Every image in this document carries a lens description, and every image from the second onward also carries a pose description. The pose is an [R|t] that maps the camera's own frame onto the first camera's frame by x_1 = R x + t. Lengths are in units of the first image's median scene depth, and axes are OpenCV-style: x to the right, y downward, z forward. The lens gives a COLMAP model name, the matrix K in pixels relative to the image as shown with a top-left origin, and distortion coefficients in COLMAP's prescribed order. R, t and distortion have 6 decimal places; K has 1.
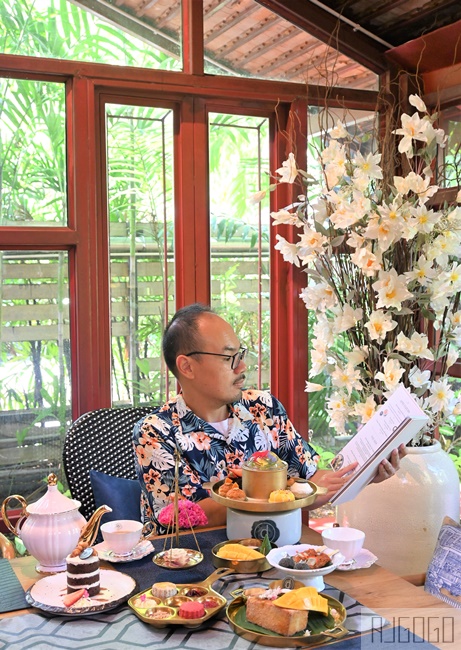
lens RADIAL K [[898.8, 0, 230.5], [0, 898.8, 325.0], [0, 0, 1]] dist [0.042684, -0.086505]
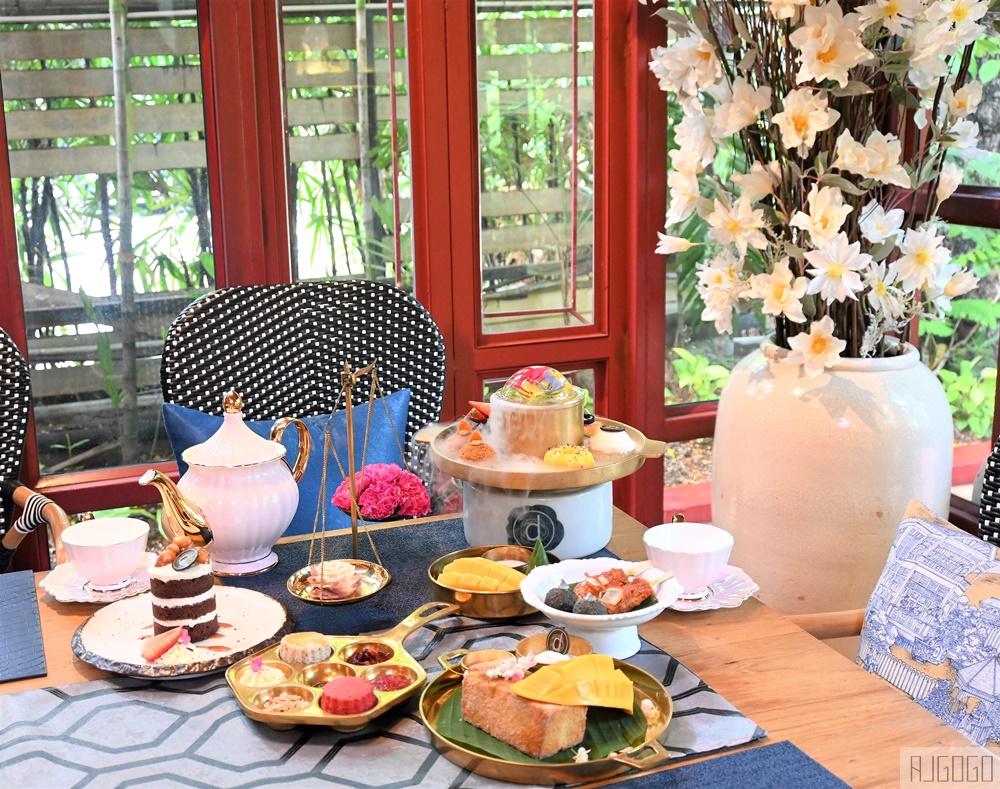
lens RADIAL K [[1304.3, 0, 500.0], [0, 1304.3, 394.5], [0, 0, 1]] dist [-0.000107, 0.030045]
pose [[0.994258, 0.007107, -0.106778, 0.078122], [0.010770, 0.986081, 0.165919, 0.030226], [0.106471, -0.166116, 0.980341, 0.247989]]
